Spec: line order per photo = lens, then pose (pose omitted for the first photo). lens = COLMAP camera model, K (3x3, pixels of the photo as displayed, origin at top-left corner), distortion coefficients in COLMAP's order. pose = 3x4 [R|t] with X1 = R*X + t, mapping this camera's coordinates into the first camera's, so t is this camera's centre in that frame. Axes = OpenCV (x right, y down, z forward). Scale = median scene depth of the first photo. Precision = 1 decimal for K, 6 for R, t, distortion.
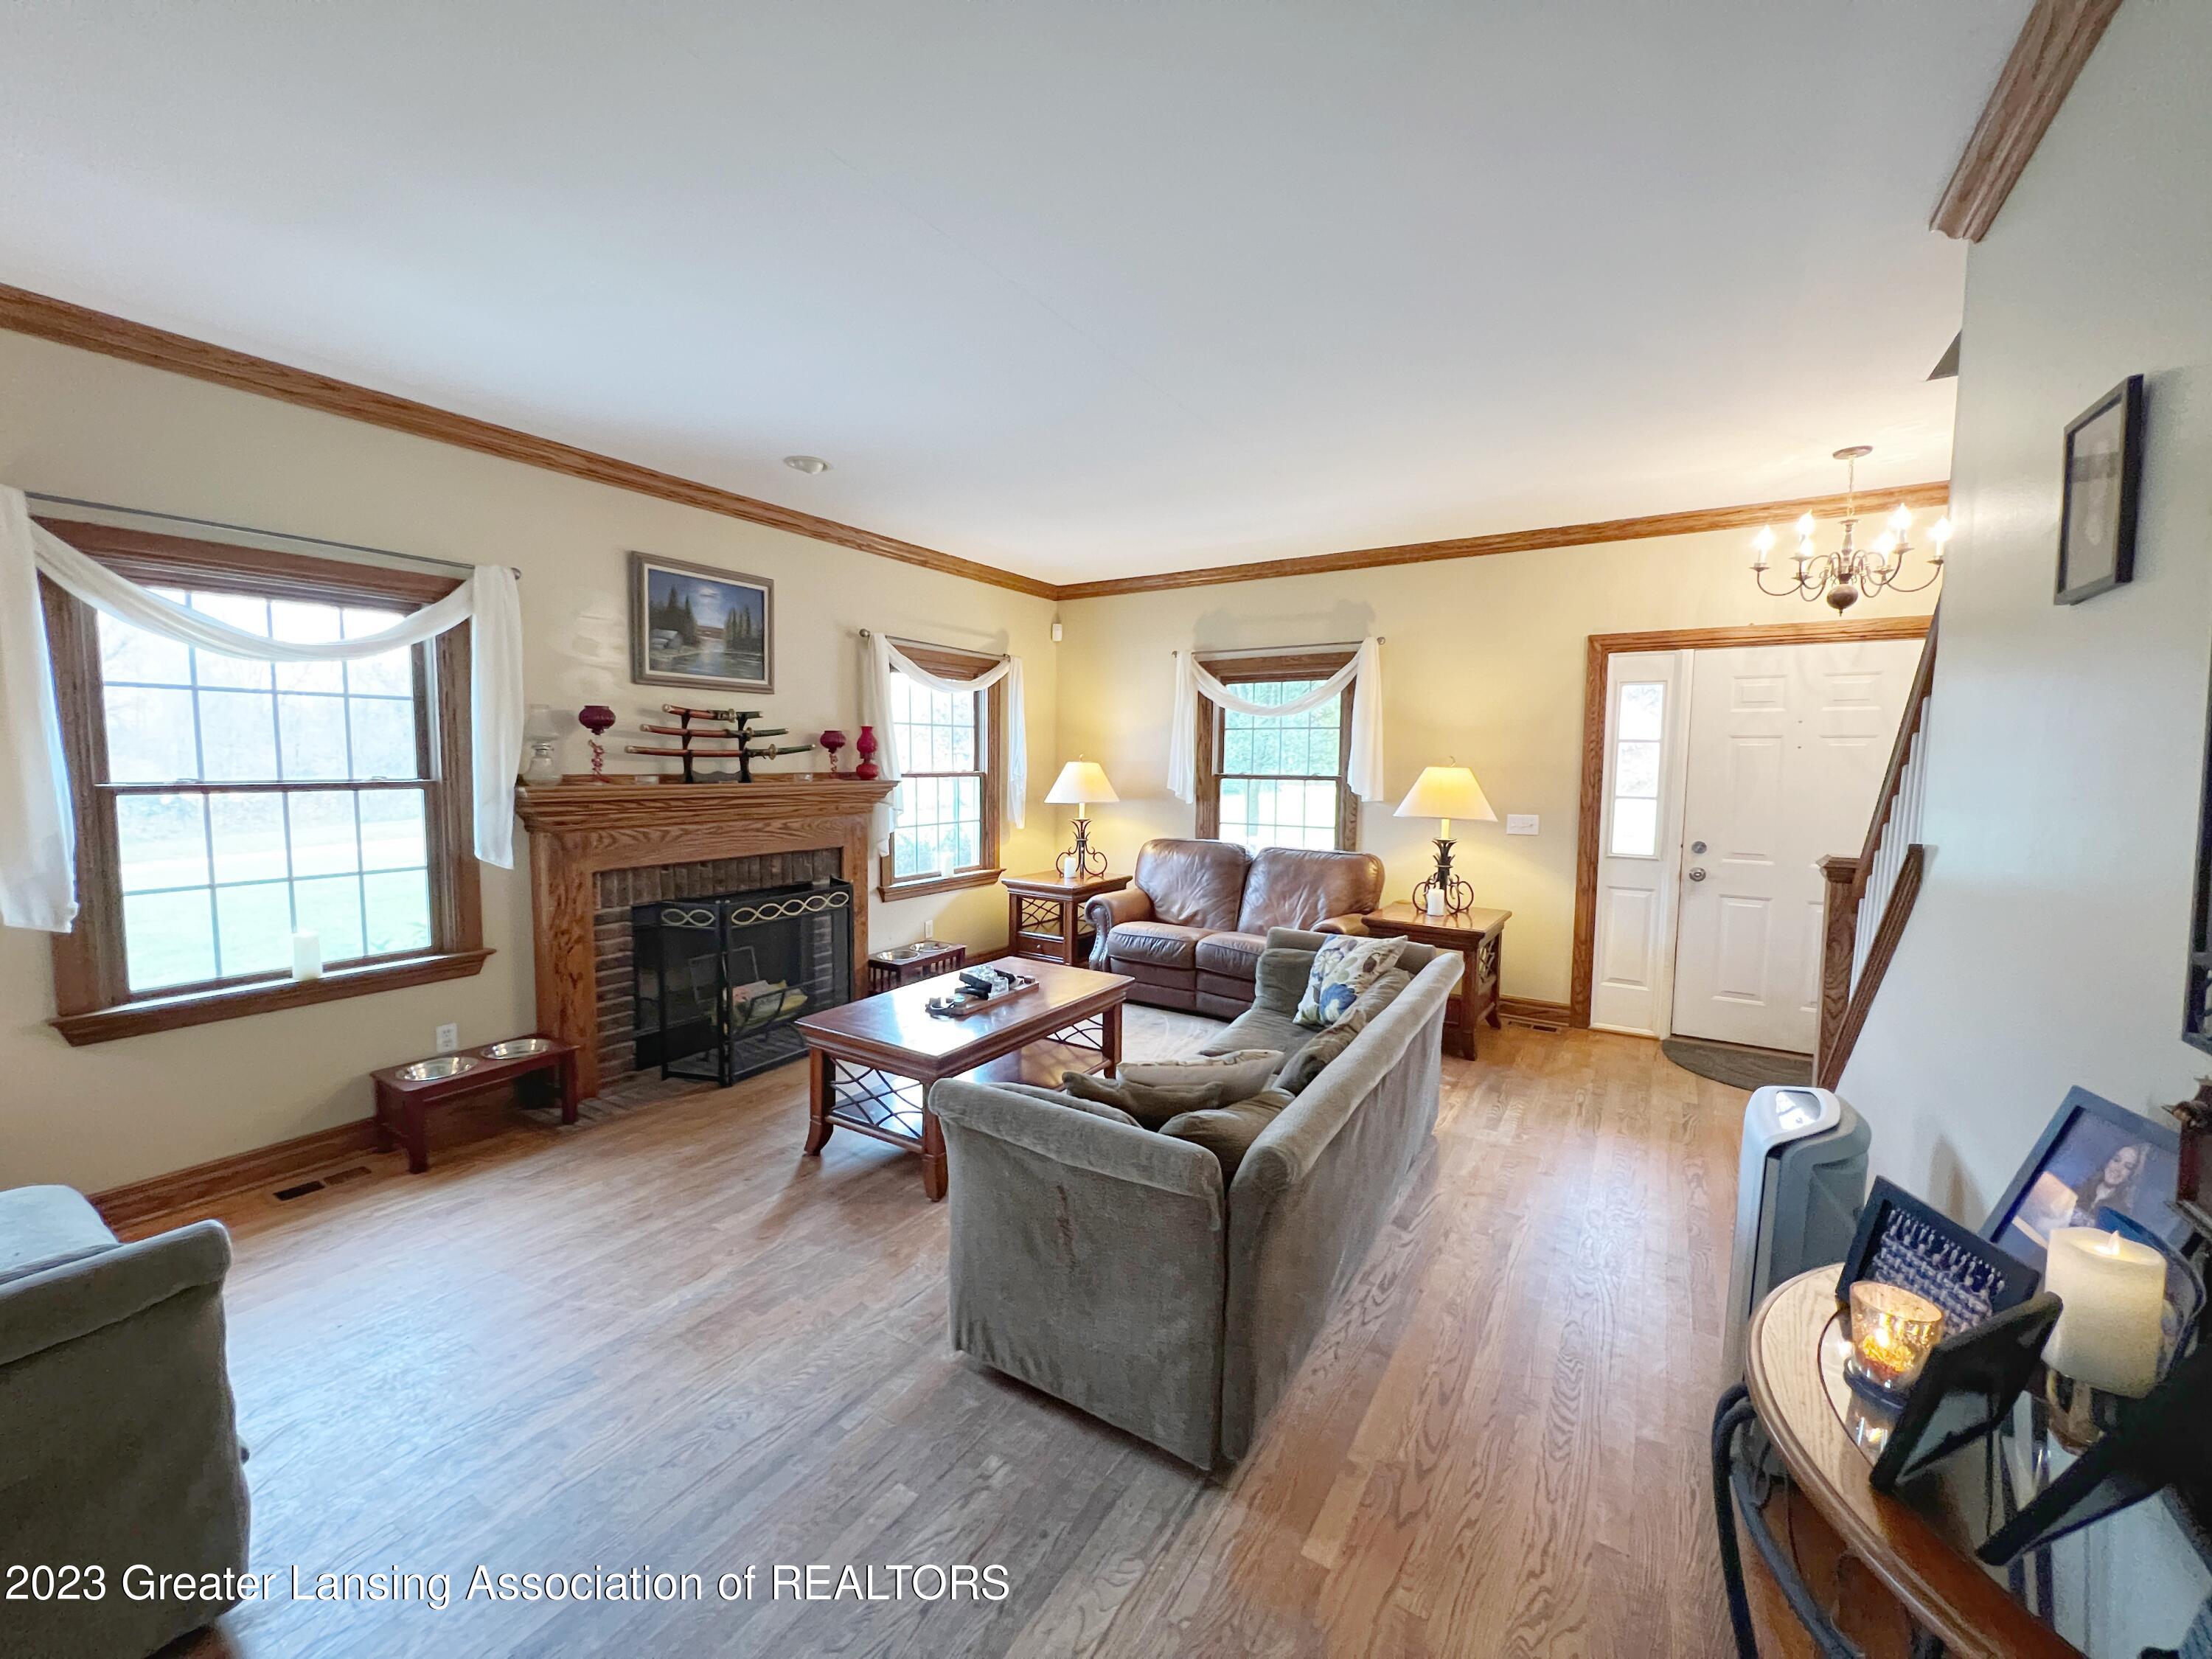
lens RADIAL K [[883.5, 0, 1092.9], [0, 883.5, 827.1], [0, 0, 1]] dist [-0.000759, 0.000630]
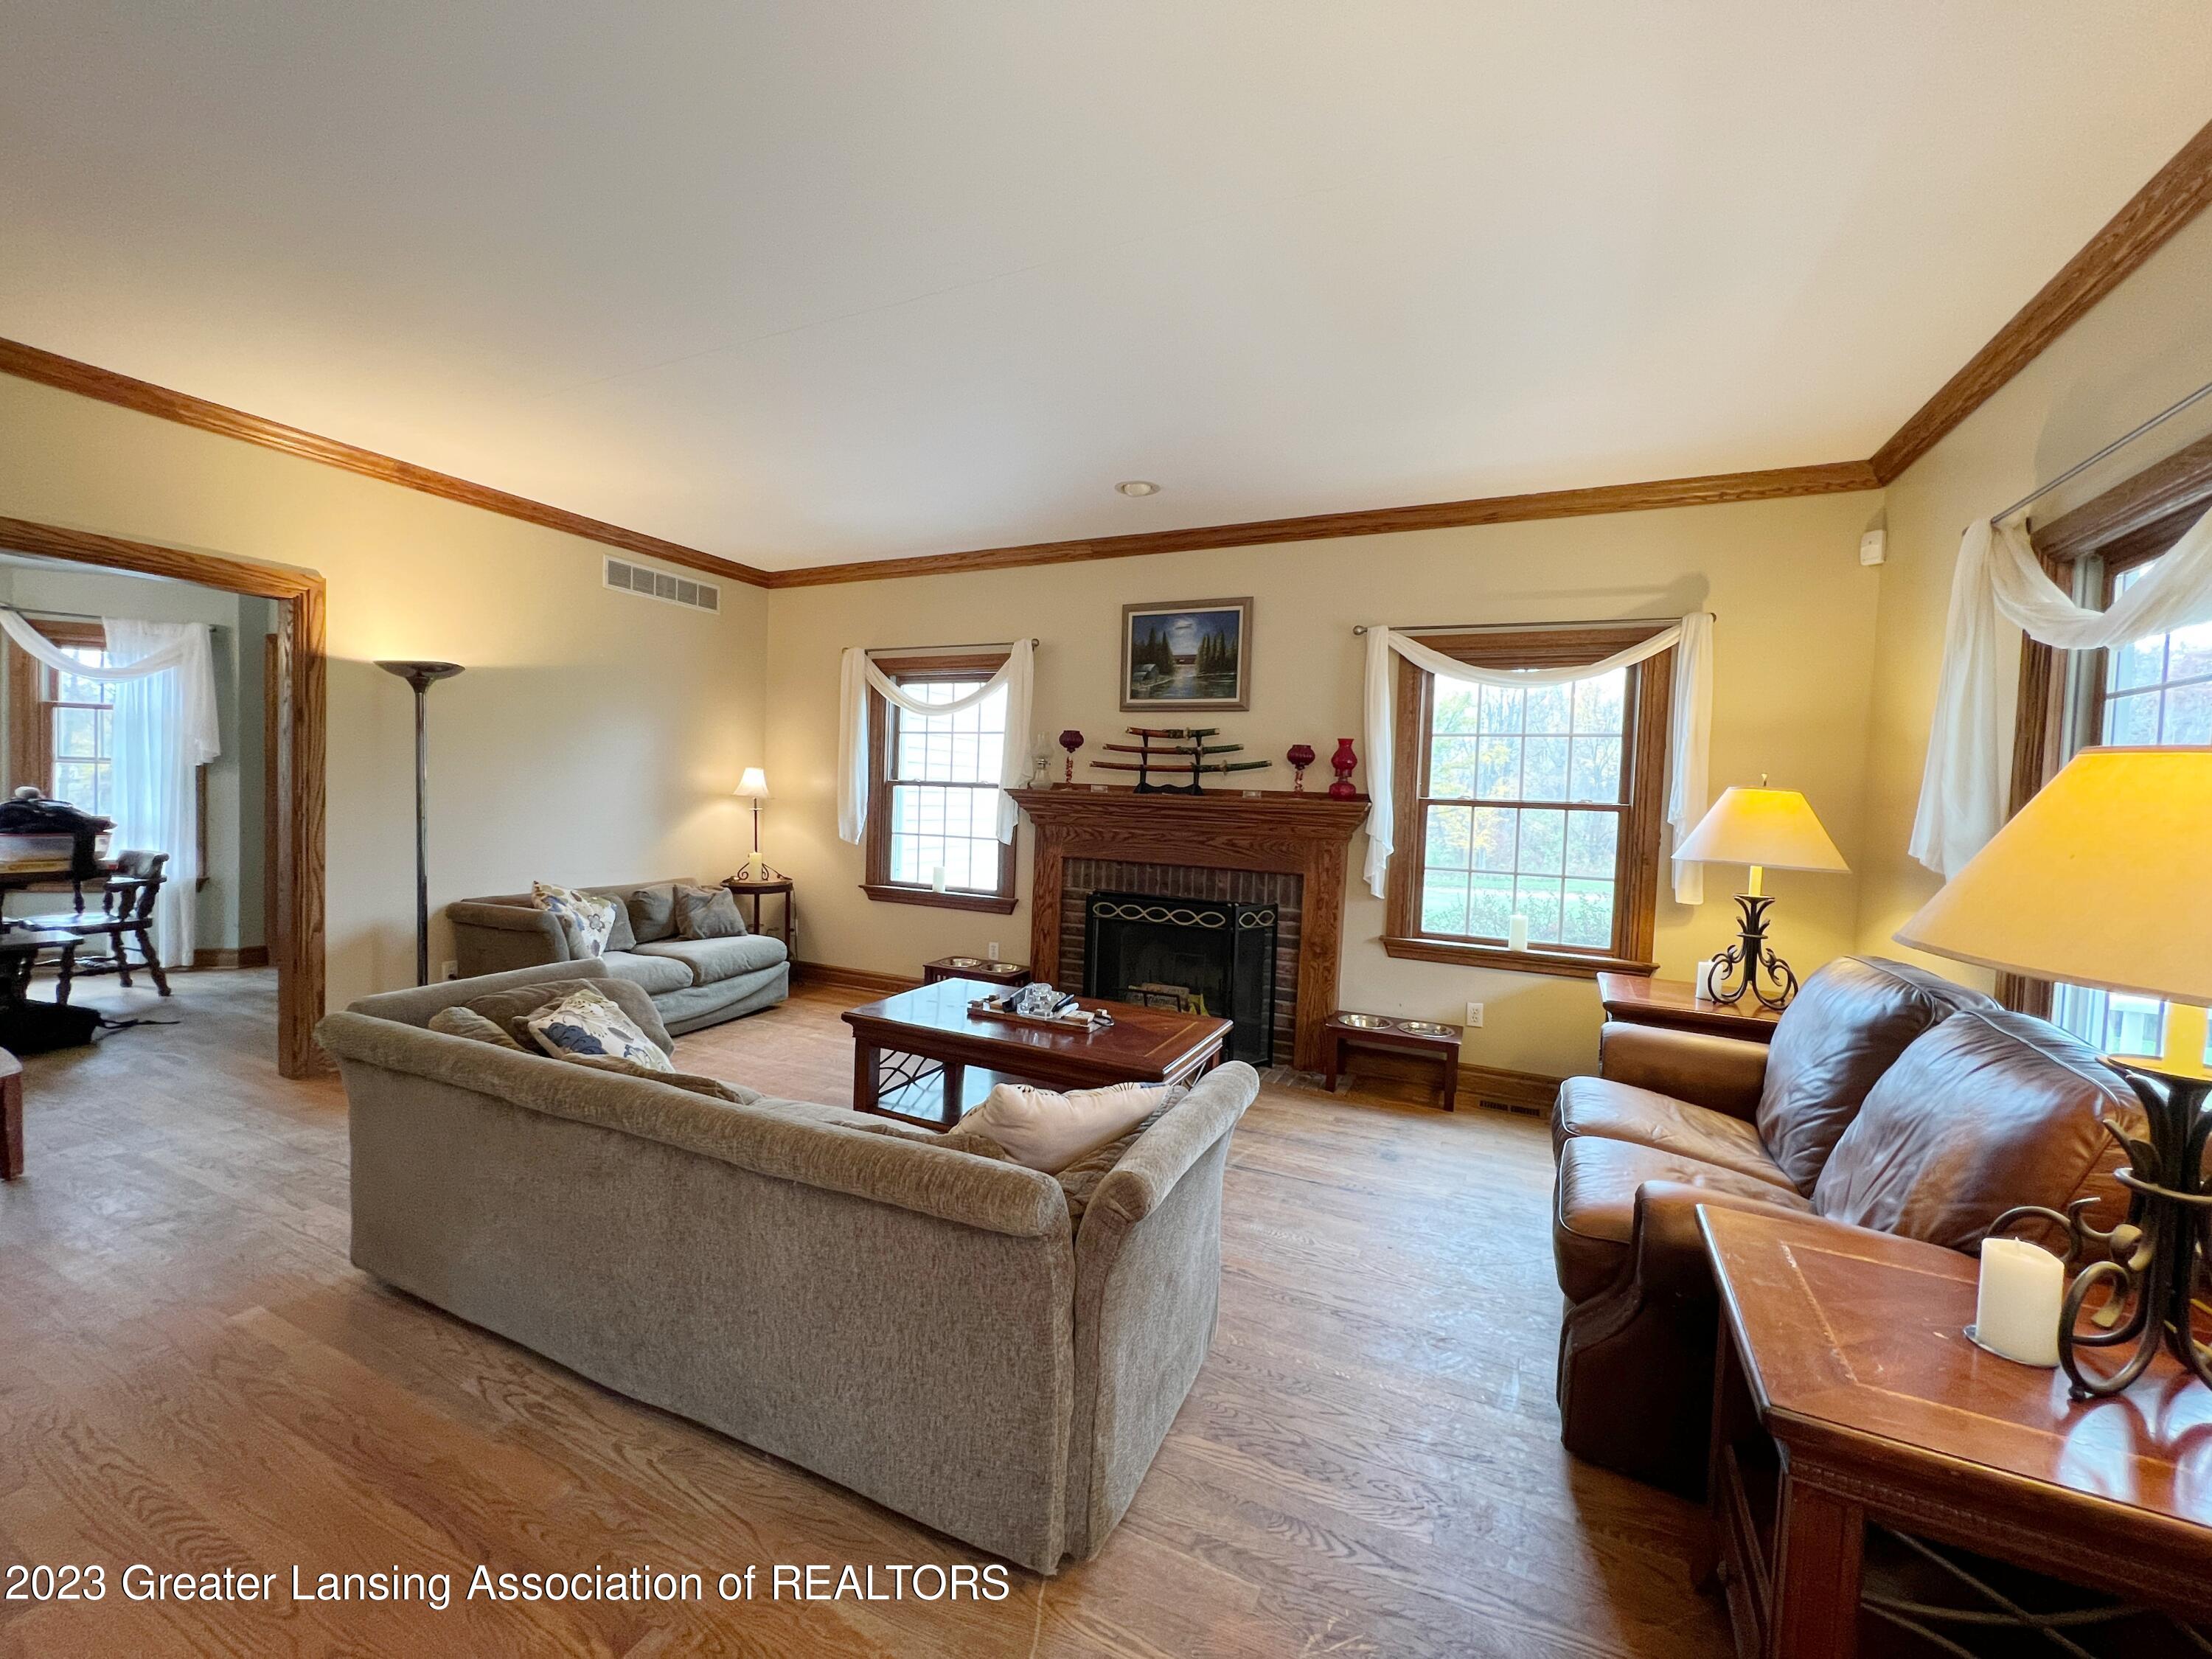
lens RADIAL K [[902.2, 0, 1106.4], [0, 902.2, 822.6], [0, 0, 1]] dist [-0.003783, 0.000383]
pose [[0.132736, 0.038190, -0.990415, 0.736862], [-0.107590, 0.993908, 0.023905, -0.037200], [0.985295, 0.103385, 0.136037, 0.836253]]
